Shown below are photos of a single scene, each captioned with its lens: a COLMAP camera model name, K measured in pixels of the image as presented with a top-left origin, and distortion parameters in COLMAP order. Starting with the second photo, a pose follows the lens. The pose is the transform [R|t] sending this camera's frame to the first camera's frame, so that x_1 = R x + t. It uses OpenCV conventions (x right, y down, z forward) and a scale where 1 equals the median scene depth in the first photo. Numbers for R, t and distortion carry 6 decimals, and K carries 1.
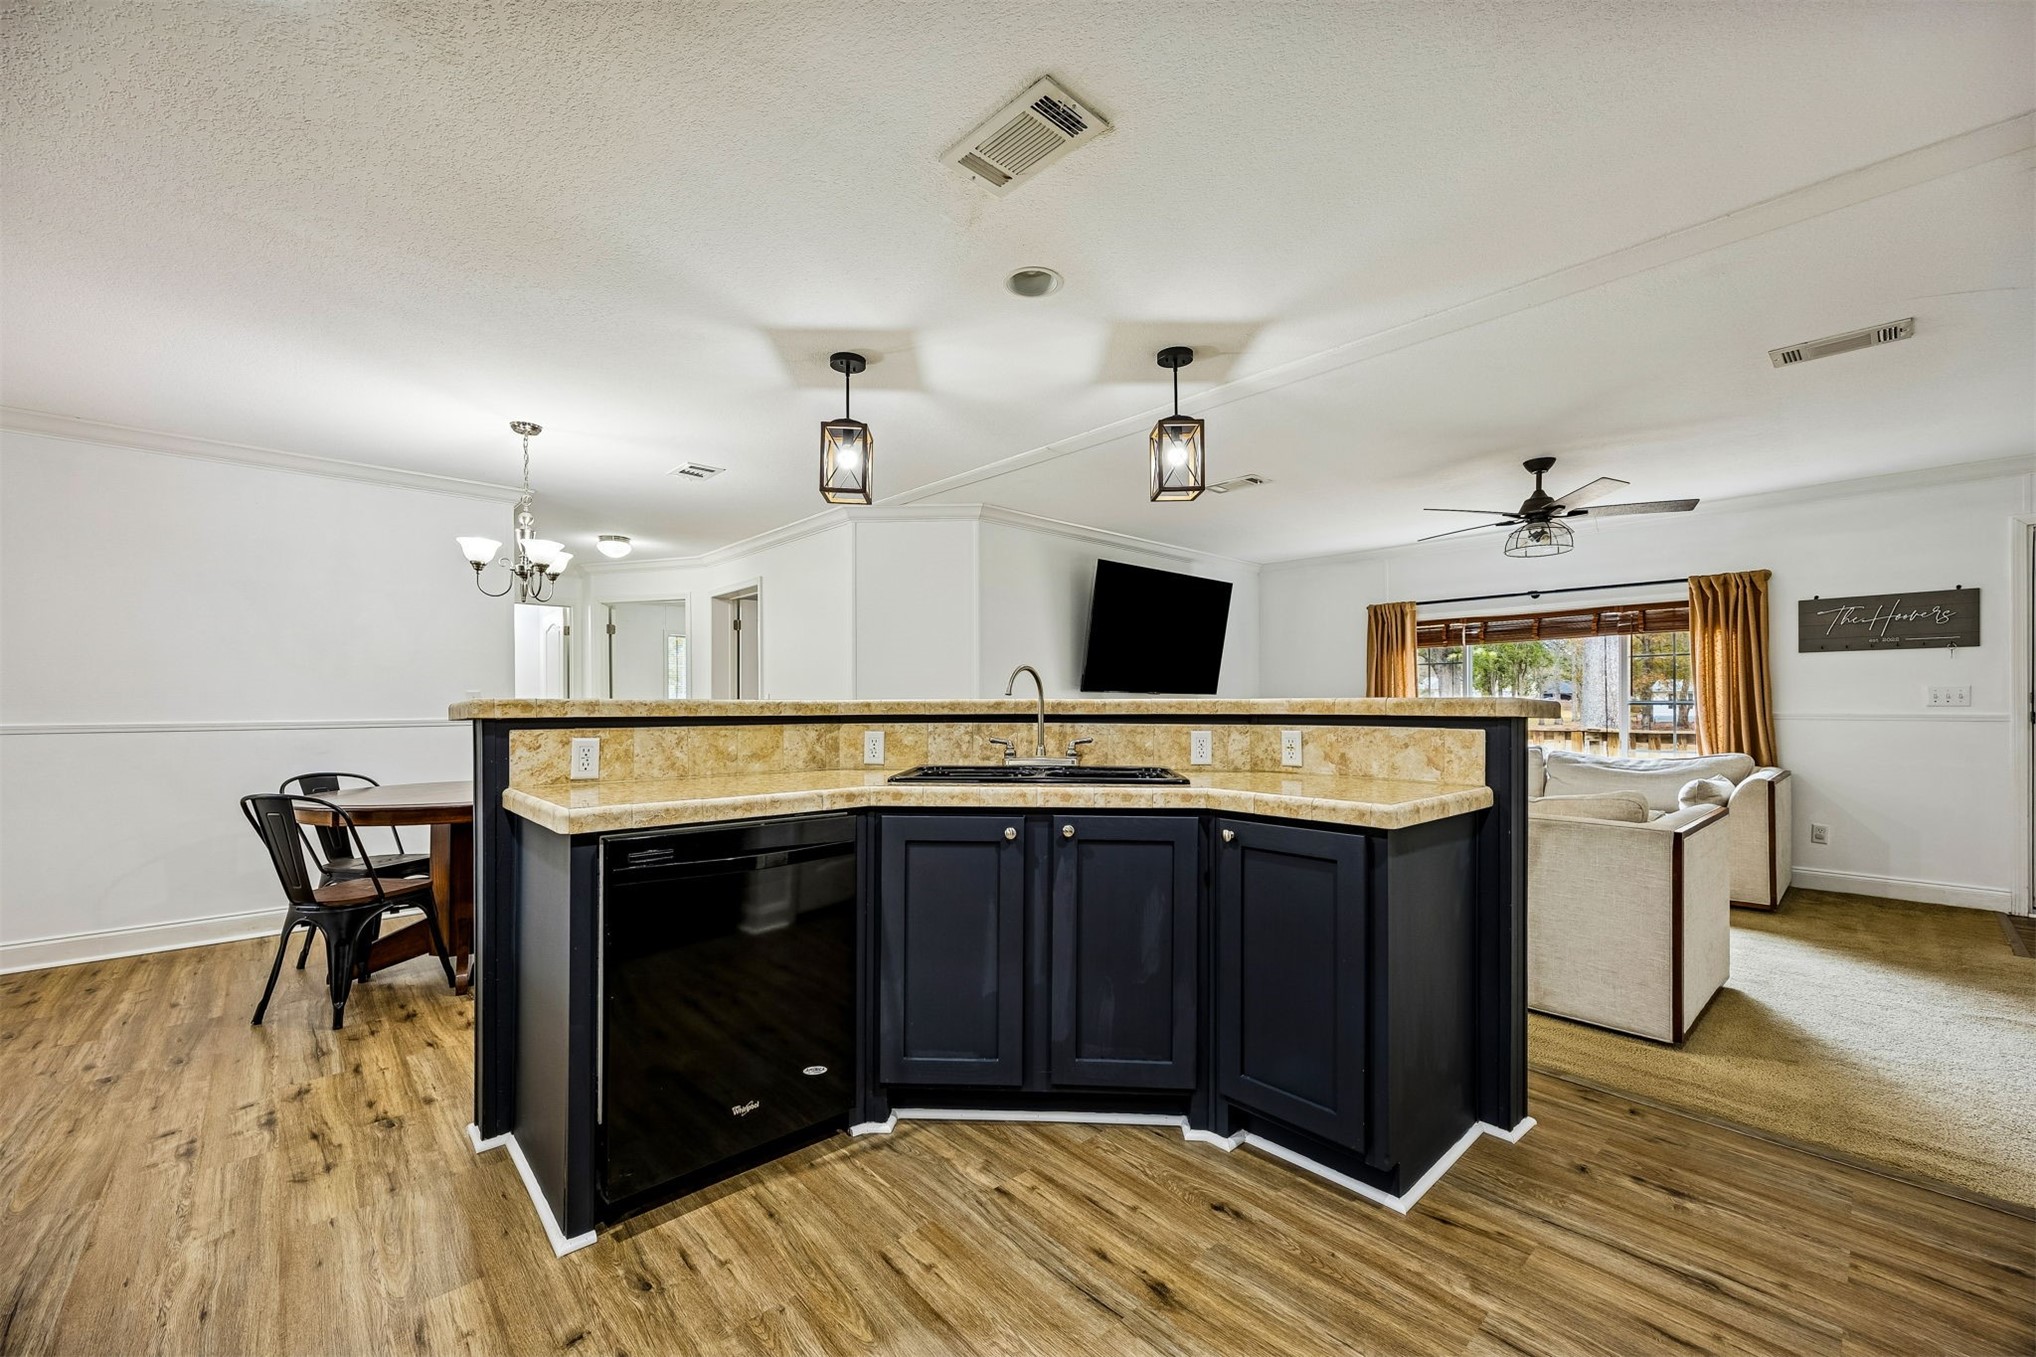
lens RADIAL K [[798.5, 0, 1010.0], [0, 798.5, 708.2], [0, 0, 1]] dist [0.002890, -0.000367]
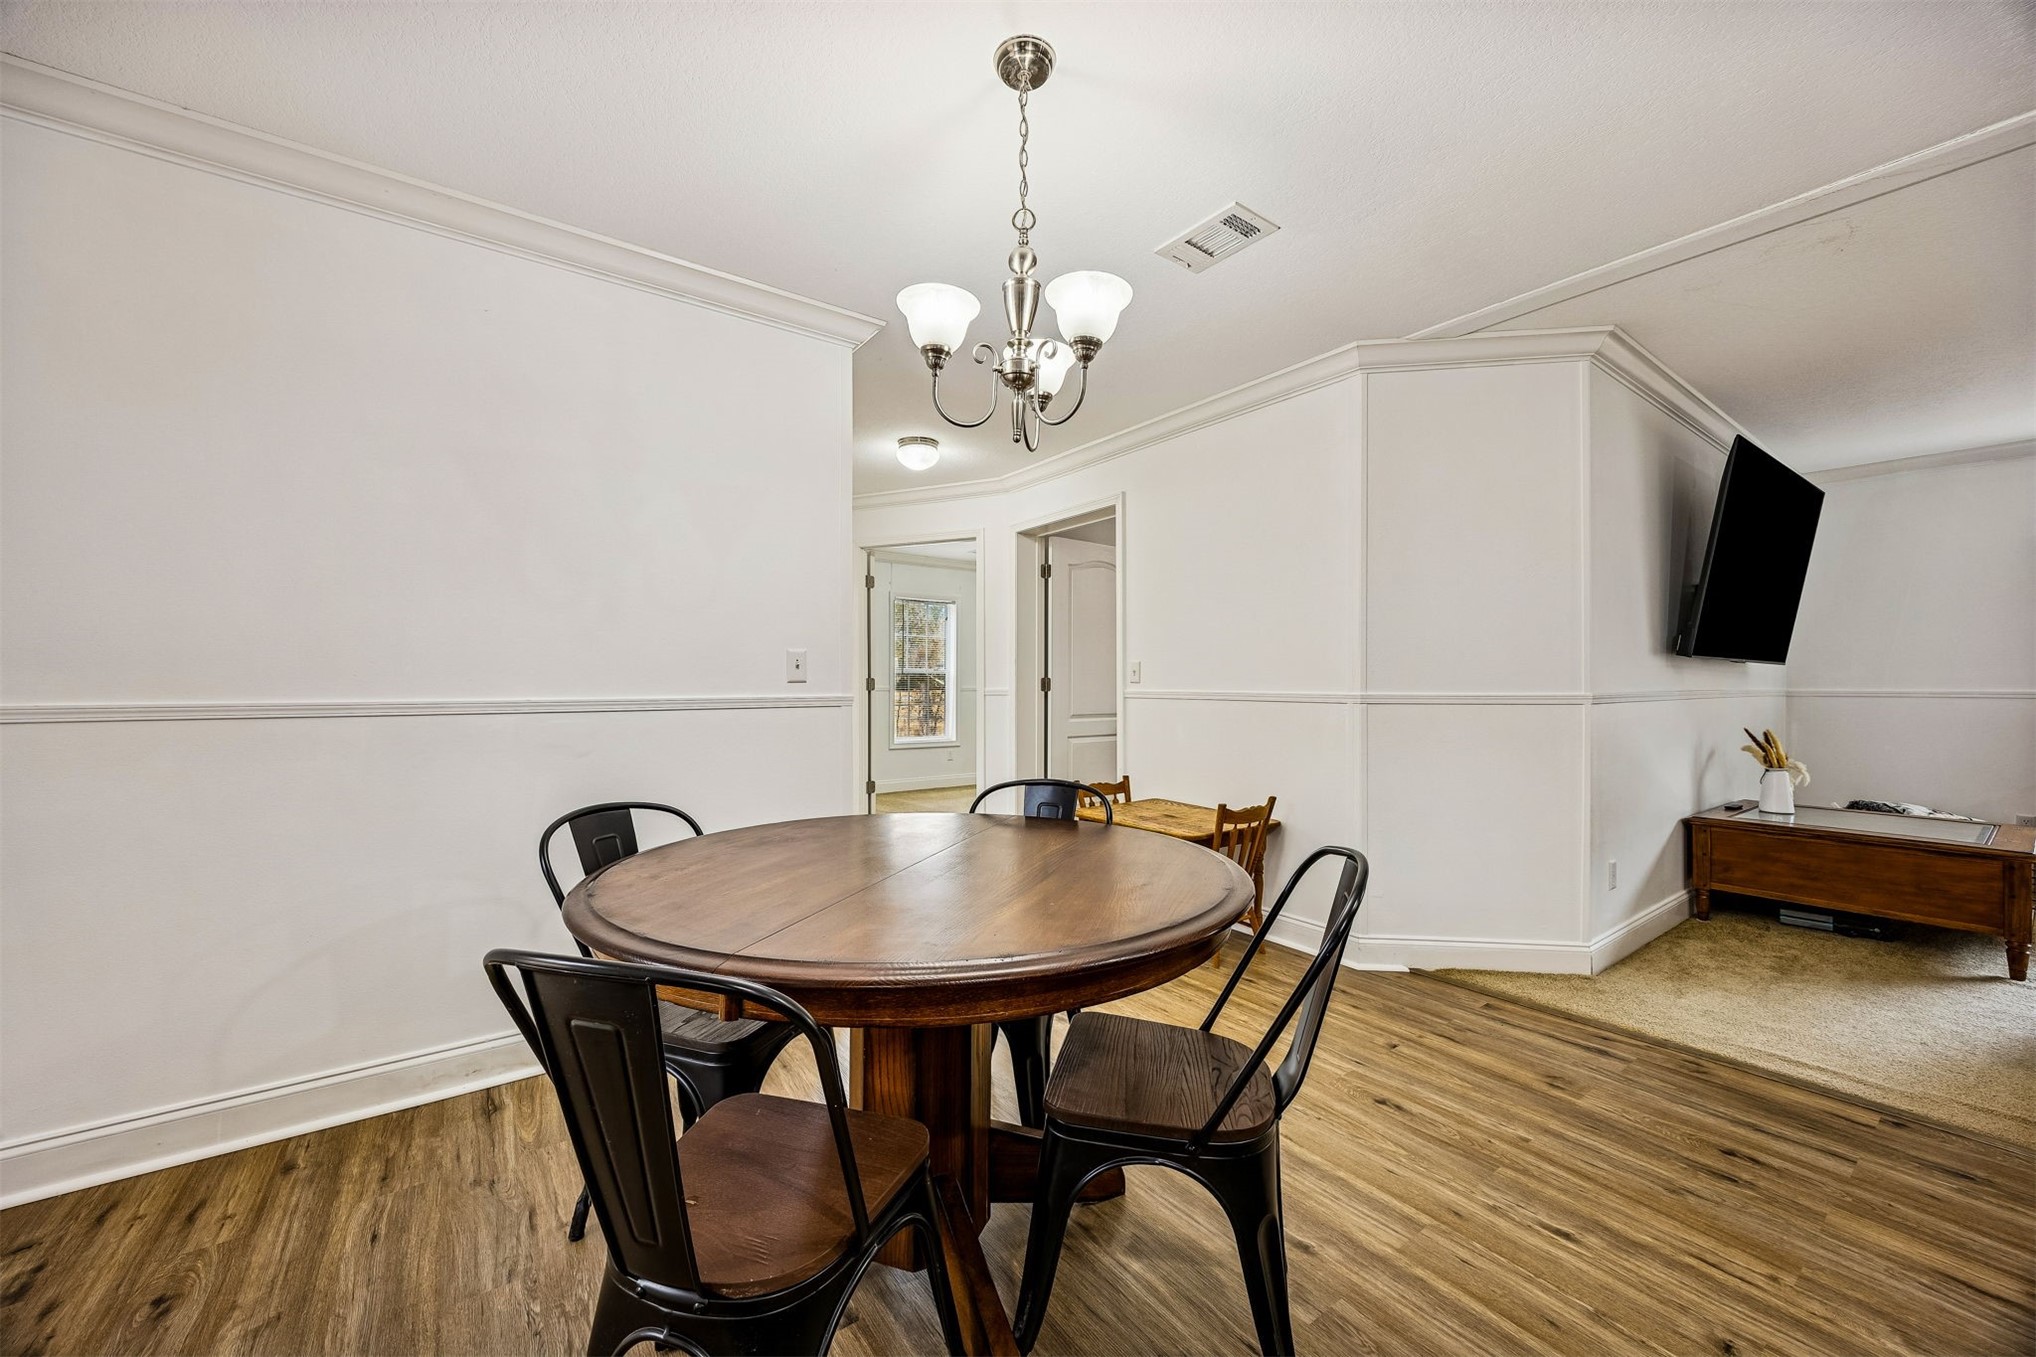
lens RADIAL K [[768.7, 0, 1018.0], [0, 768.7, 678.5], [0, 0, 1]] dist [-0.023593, 0.006552]
pose [[0.993193, 0.001480, -0.116473, -0.842851], [-0.002697, 0.999943, -0.010290, 0.011715], [0.116451, 0.010534, 0.993141, 0.856696]]
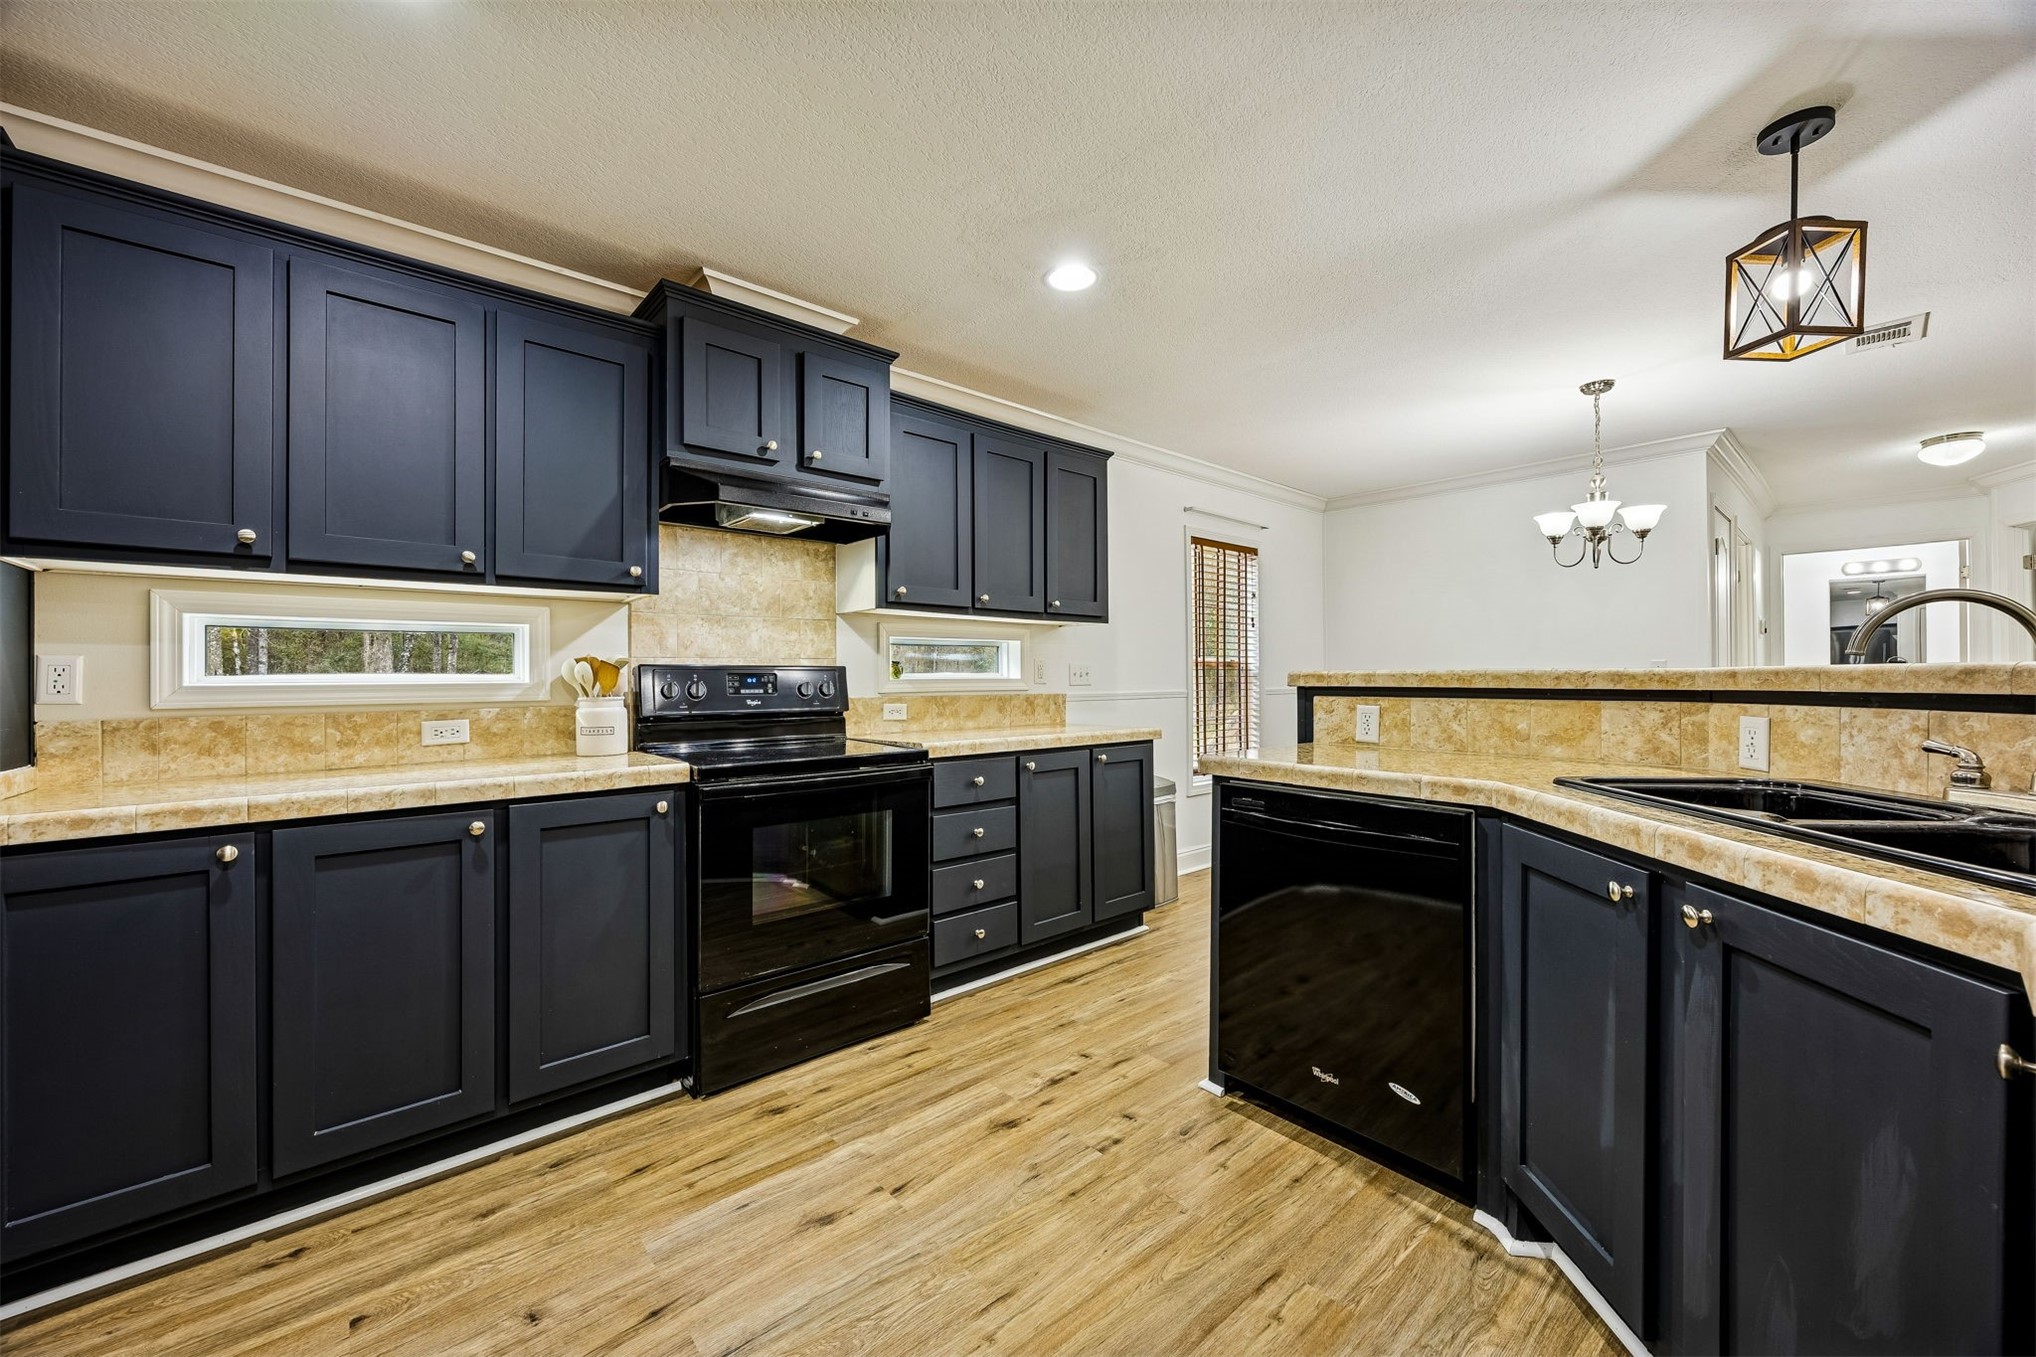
lens RADIAL K [[772.7, 0, 1024.2], [0, 772.7, 674.4], [0, 0, 1]] dist [0.000234, -0.000080]
pose [[-0.014449, -0.001898, -0.999894, 0.502837], [-0.001527, 0.999997, -0.001876, -0.002889], [0.999894, 0.001500, -0.014451, 0.490721]]
